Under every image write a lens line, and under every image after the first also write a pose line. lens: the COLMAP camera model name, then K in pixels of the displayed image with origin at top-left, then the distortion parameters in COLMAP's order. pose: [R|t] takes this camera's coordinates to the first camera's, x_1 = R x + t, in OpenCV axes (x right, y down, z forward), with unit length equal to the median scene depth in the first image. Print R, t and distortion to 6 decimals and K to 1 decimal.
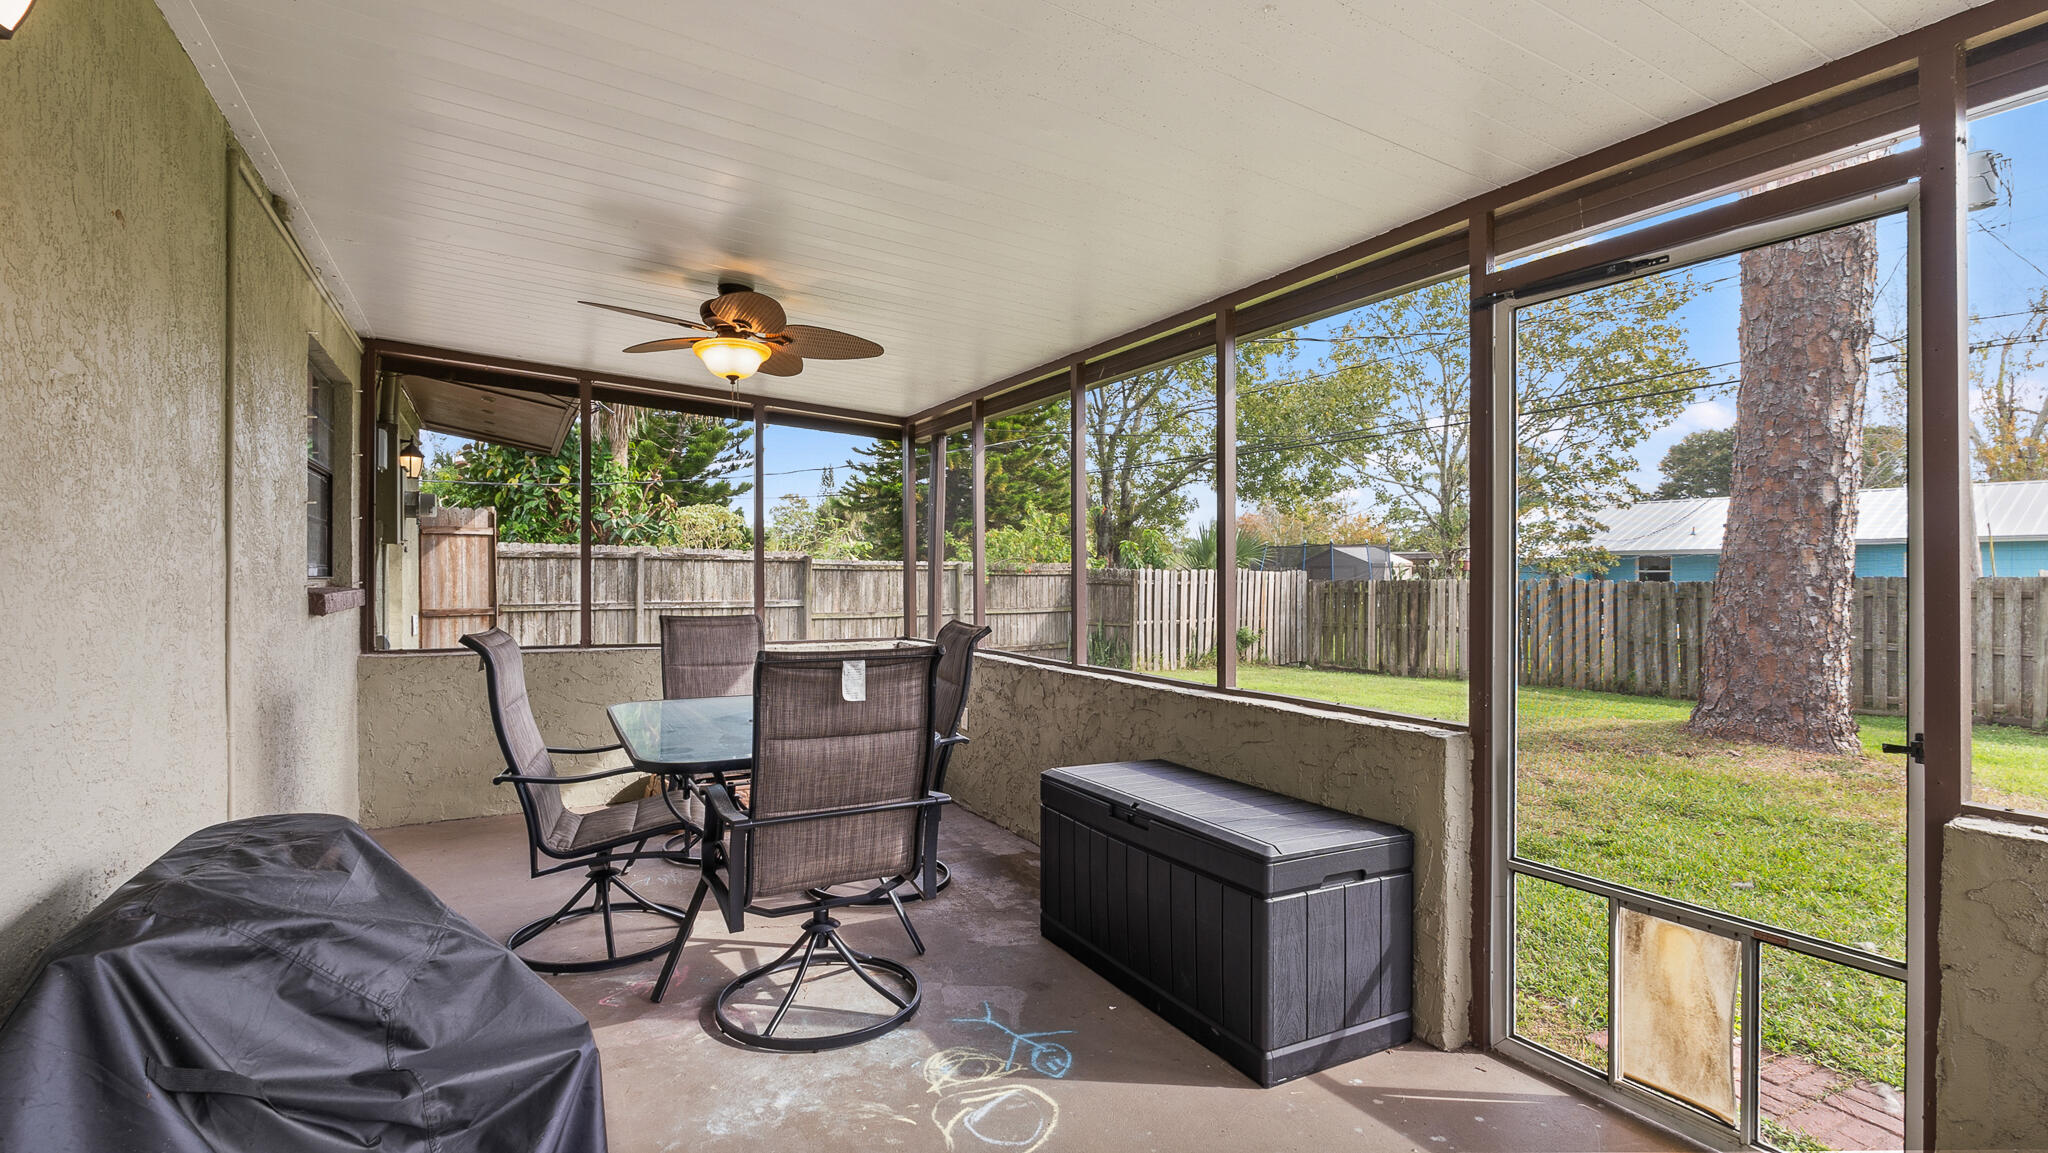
lens RADIAL K [[950.7, 0, 1034.8], [0, 950.7, 573.8], [0, 0, 1]] dist [-0.003091, -0.001256]
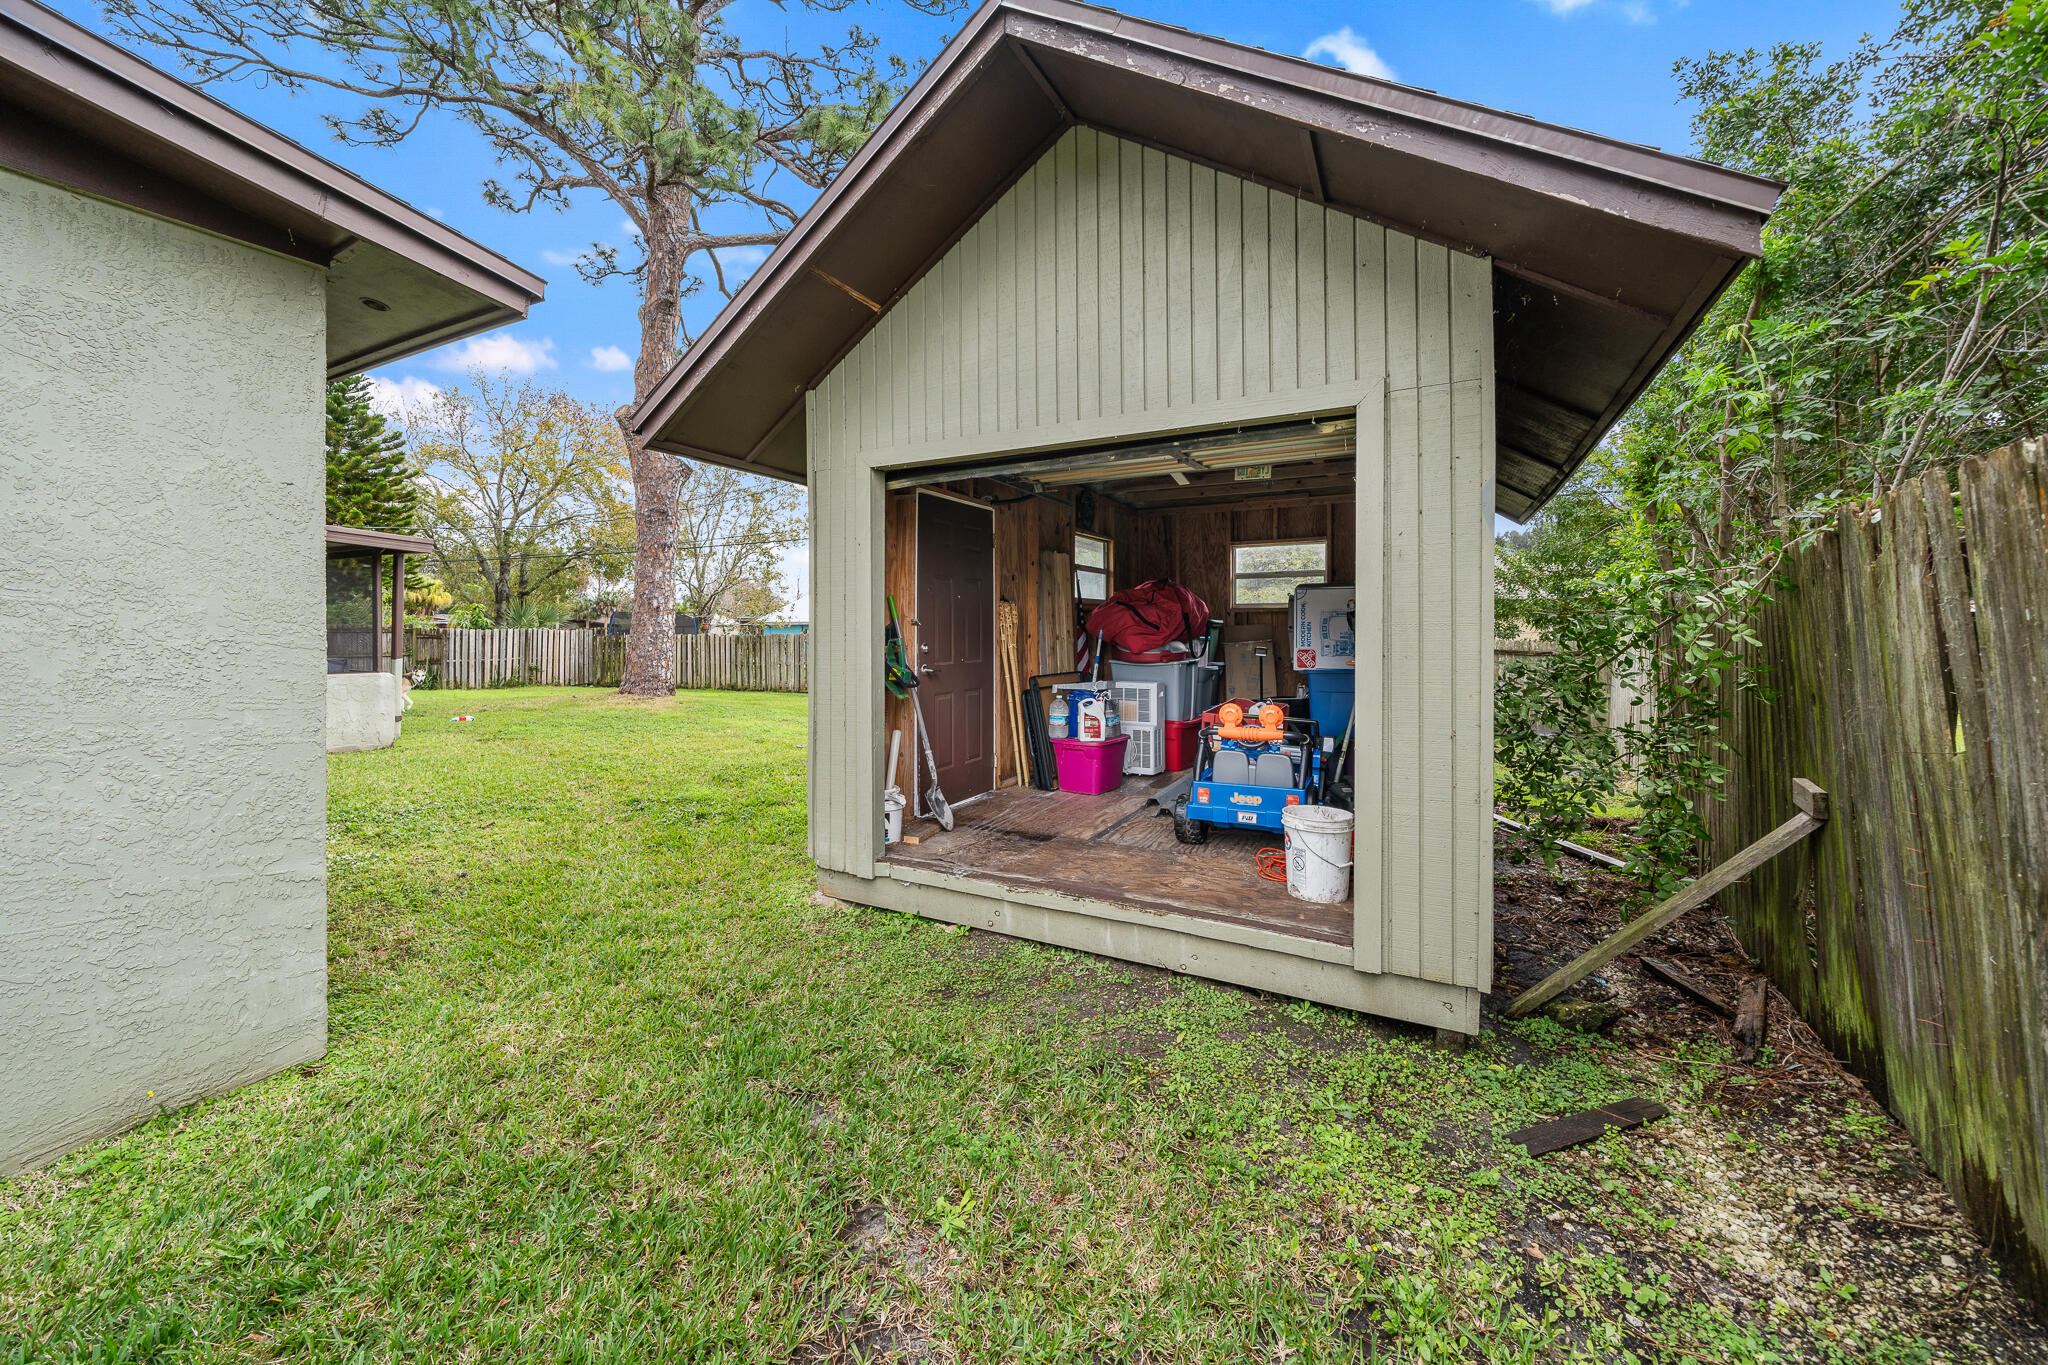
lens RADIAL K [[770.6, 0, 1024.0], [0, 770.6, 631.7], [0, 0, 1]] dist [-0.001139, -0.000080]
pose [[0.844863, 0.000537, 0.534983, 0.318519], [-0.001275, 0.999999, 0.001010, -0.001887], [-0.534982, -0.001535, 0.844862, -0.877410]]
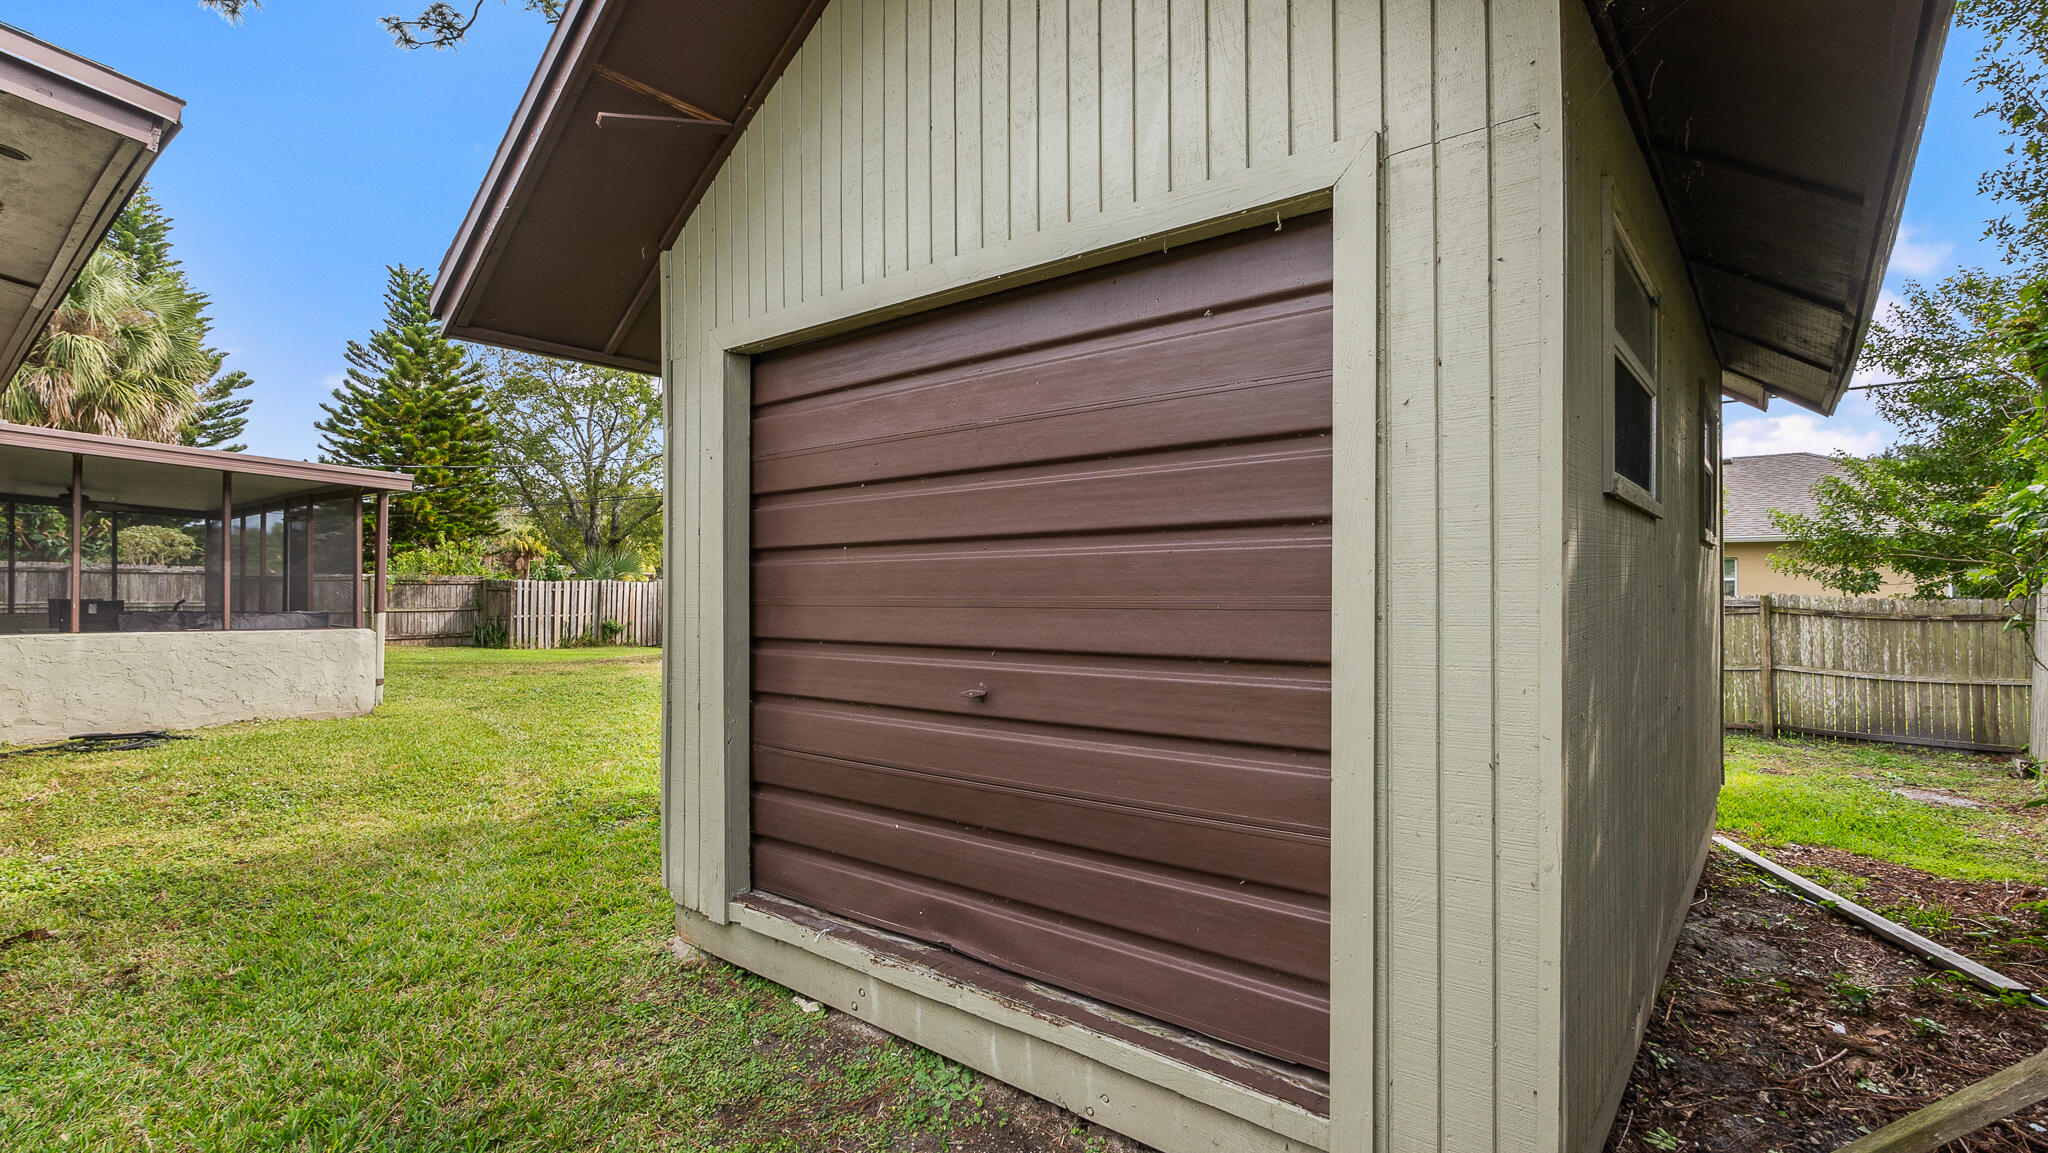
lens RADIAL K [[950.7, 0, 1030.2], [0, 950.7, 584.0], [0, 0, 1]] dist [-0.003091, -0.001256]
pose [[0.930875, 0.001508, 0.365334, 0.417462], [-0.001786, 0.999998, 0.000423, -0.000528], [-0.365333, -0.001047, 0.930876, -0.869855]]
